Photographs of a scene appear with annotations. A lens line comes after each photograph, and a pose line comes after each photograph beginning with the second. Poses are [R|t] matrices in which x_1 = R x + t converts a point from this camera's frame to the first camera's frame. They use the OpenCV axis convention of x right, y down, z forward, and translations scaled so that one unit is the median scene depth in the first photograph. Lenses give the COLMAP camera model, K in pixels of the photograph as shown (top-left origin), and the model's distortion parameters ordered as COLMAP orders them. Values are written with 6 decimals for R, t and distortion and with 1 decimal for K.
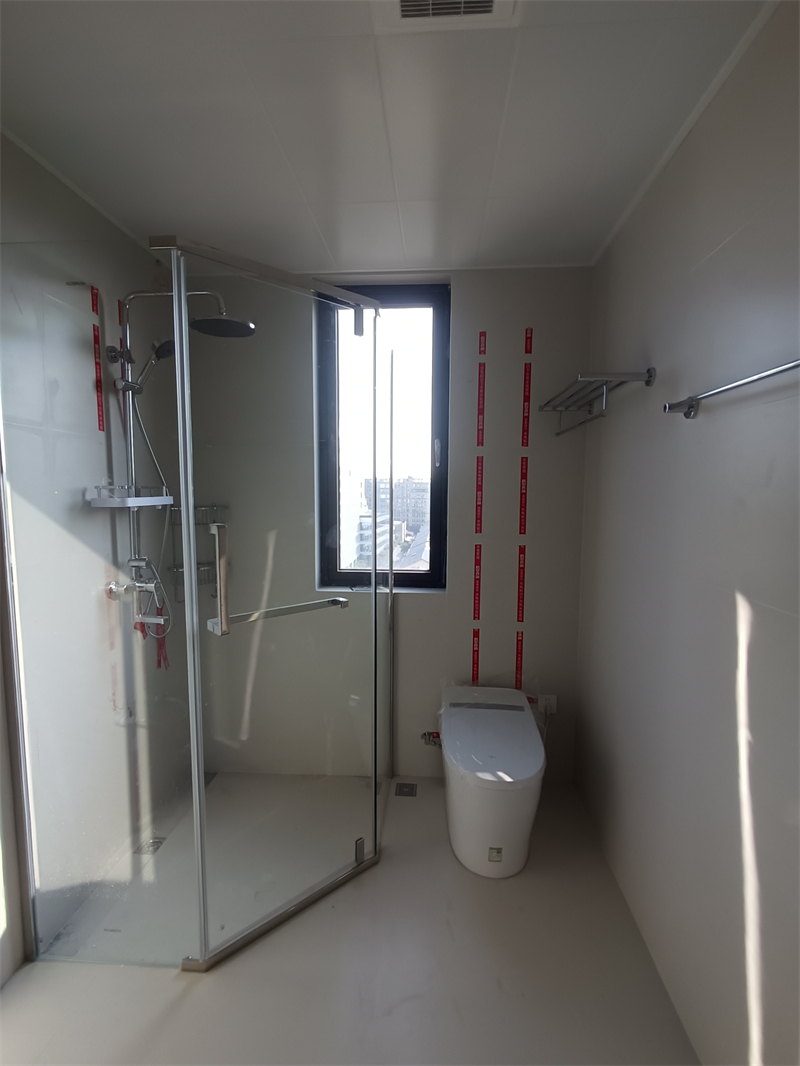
lens RADIAL K [[495.4, 0, 405.7], [0, 495.4, 537.5], [0, 0, 1]] dist [-0.003909, 0.005108]
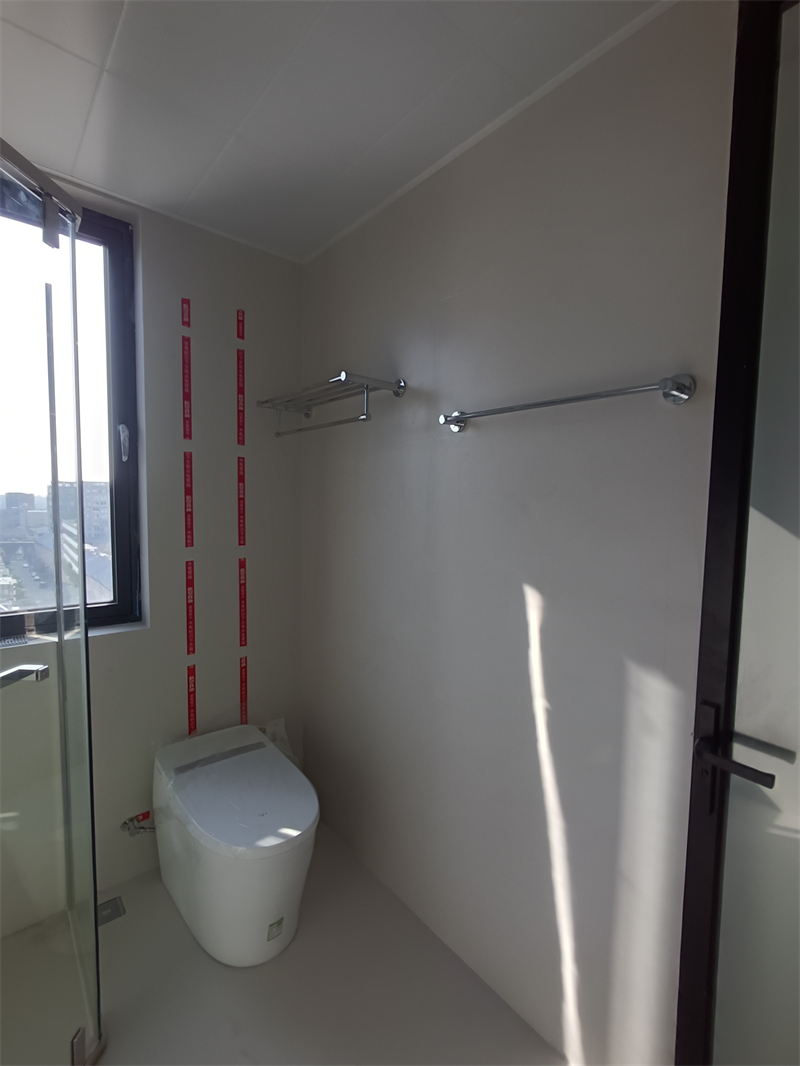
lens RADIAL K [[489.0, 0, 403.0], [0, 489.0, 541.4], [0, 0, 1]] dist [-0.000028, 0.000350]
pose [[0.712422, -0.046226, 0.700227, -0.184966], [0.054273, 0.998469, 0.010697, -0.008501], [-0.699650, 0.030383, 0.713840, 0.209908]]
